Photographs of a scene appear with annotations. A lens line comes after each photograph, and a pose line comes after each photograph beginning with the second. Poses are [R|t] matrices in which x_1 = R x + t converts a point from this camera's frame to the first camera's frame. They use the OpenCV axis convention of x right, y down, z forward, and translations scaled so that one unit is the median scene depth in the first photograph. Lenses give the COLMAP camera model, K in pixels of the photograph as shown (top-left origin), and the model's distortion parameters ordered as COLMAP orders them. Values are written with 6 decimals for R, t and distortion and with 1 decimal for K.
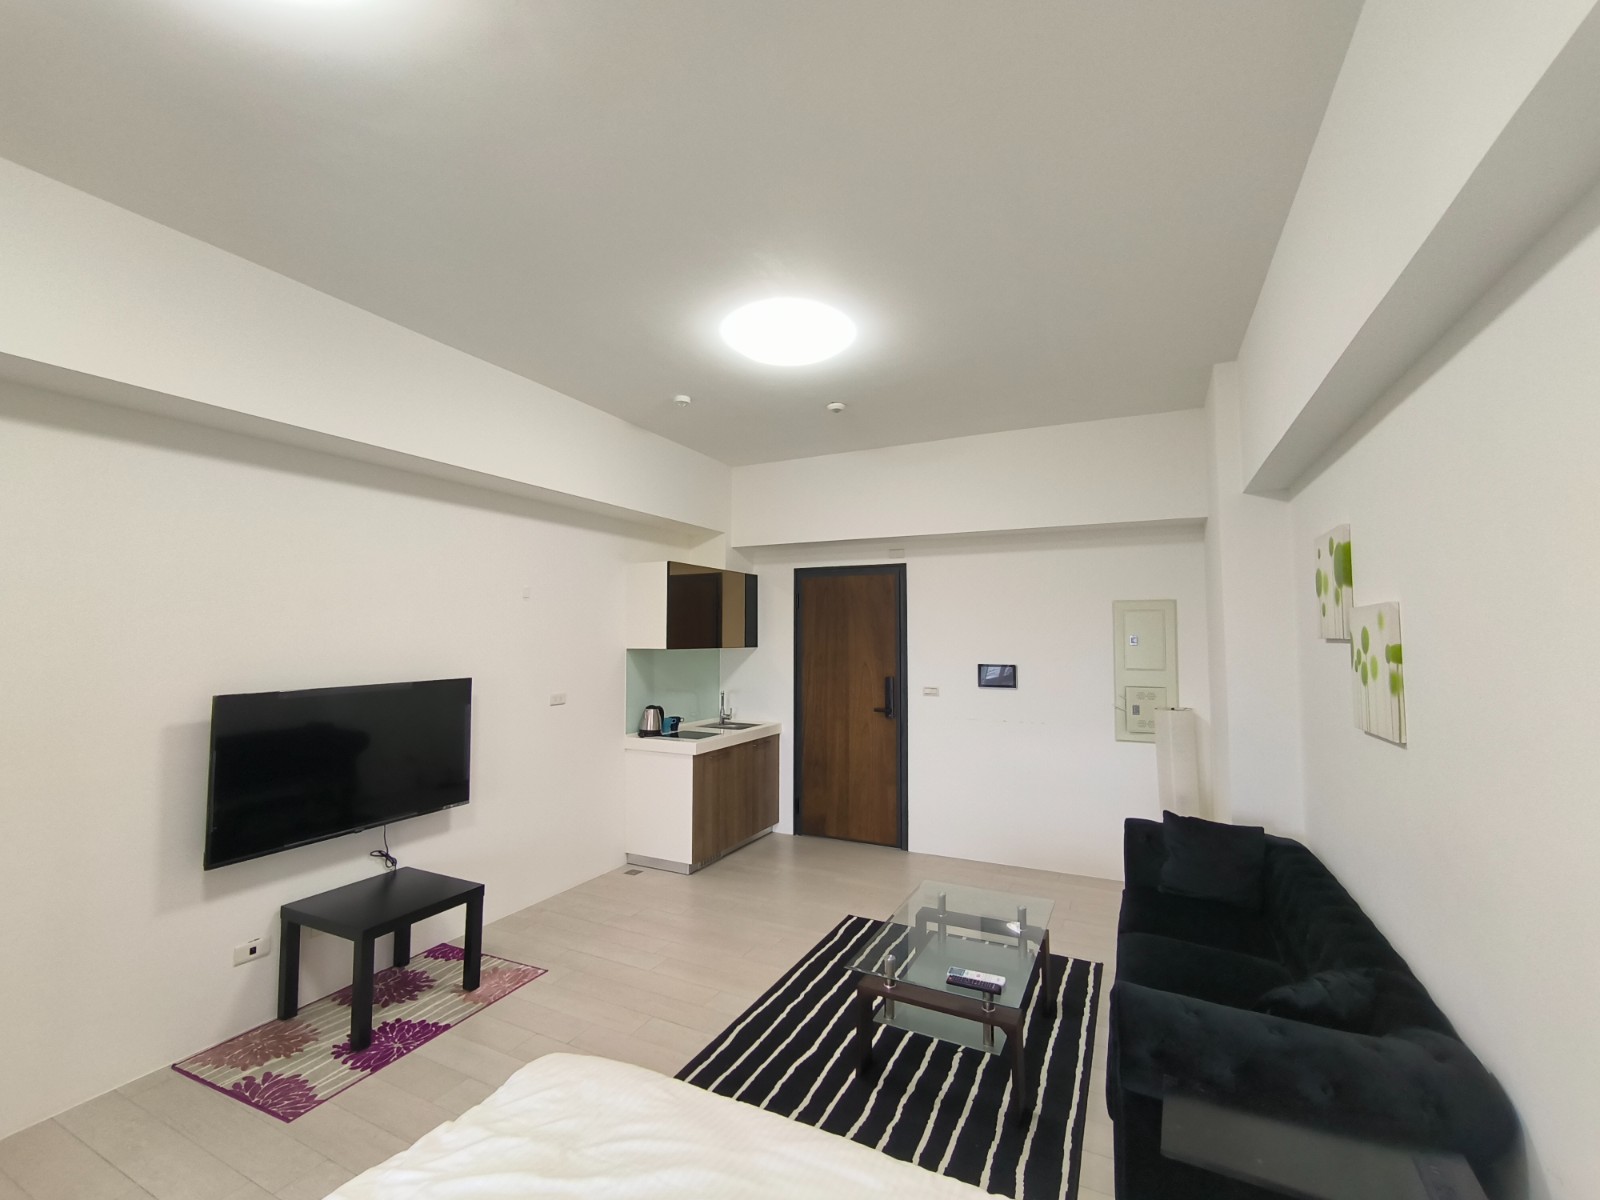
lens RADIAL K [[698.2, 0, 803.3], [0, 698.2, 601.4], [0, 0, 1]] dist [-0.003154, 0.000224]
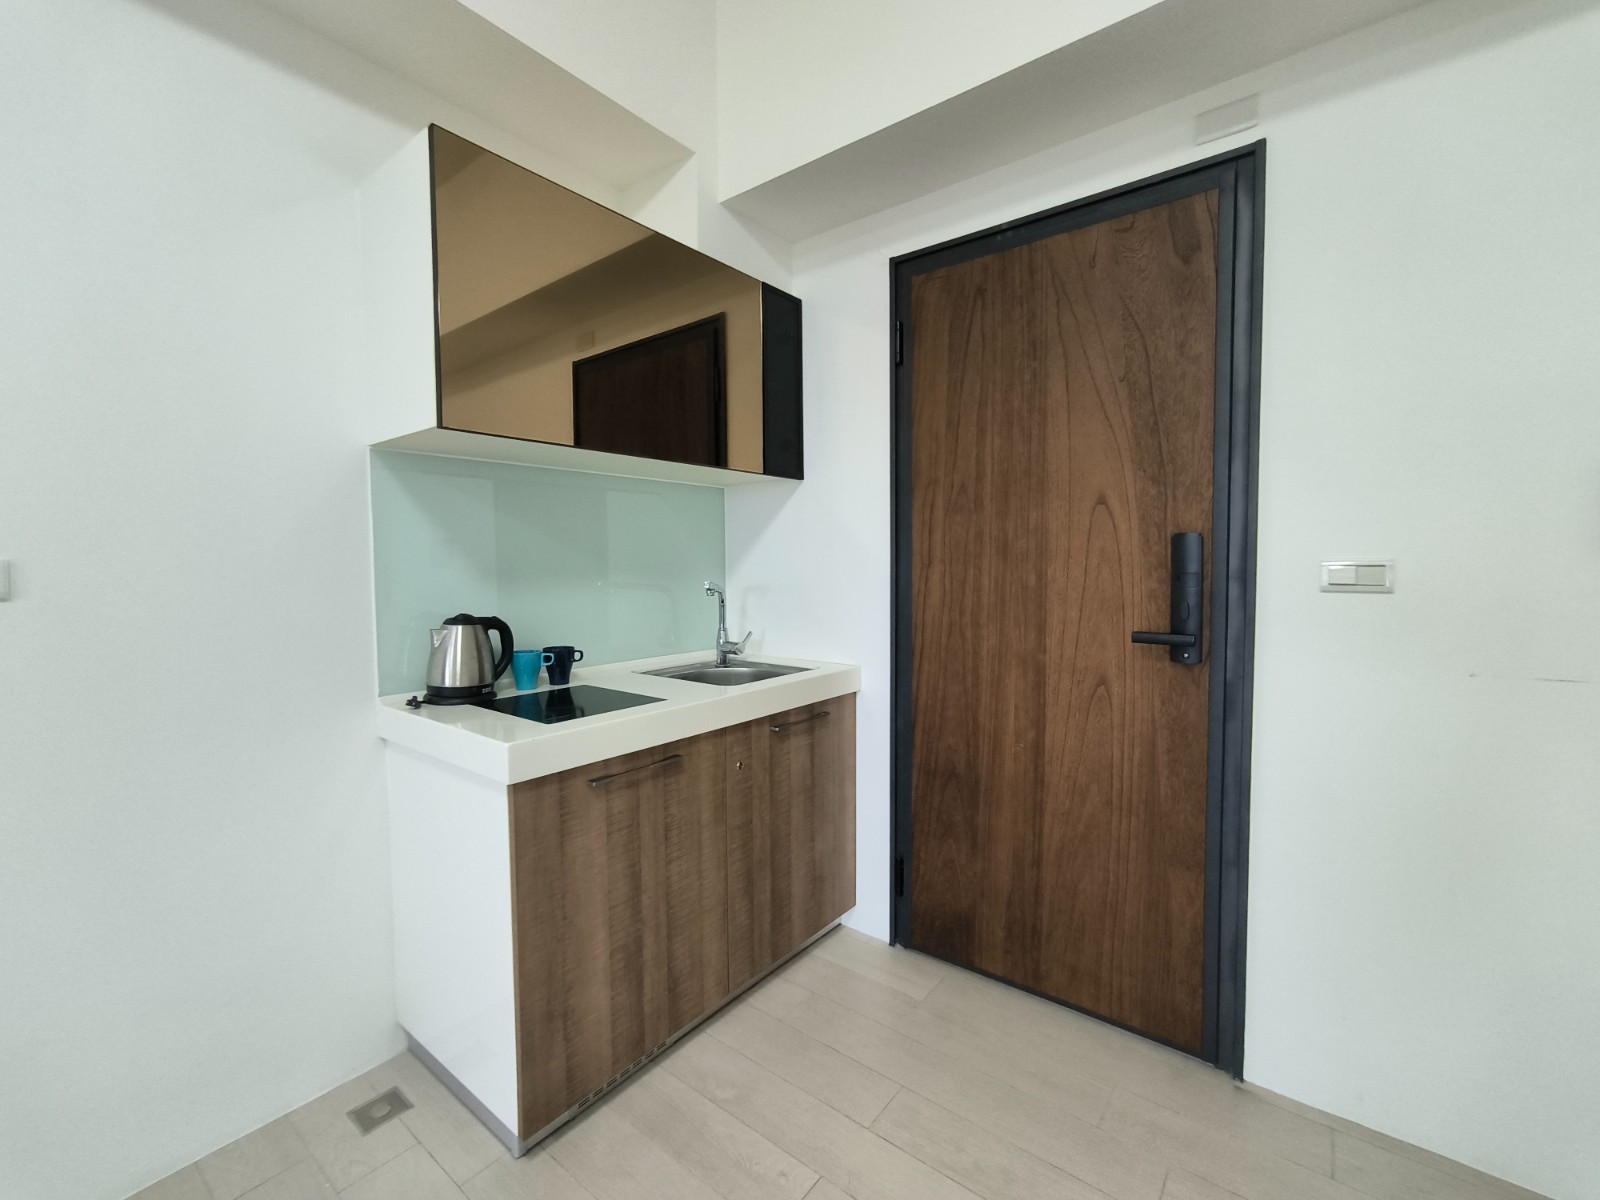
lens RADIAL K [[698.2, 0, 800.1], [0, 698.2, 593.6], [0, 0, 1]] dist [-0.003154, 0.000224]
pose [[0.977489, 0.002746, -0.210969, 0.019471], [0.018237, 0.995074, 0.097448, 0.098536], [0.210197, -0.099101, 0.972623, 0.641097]]
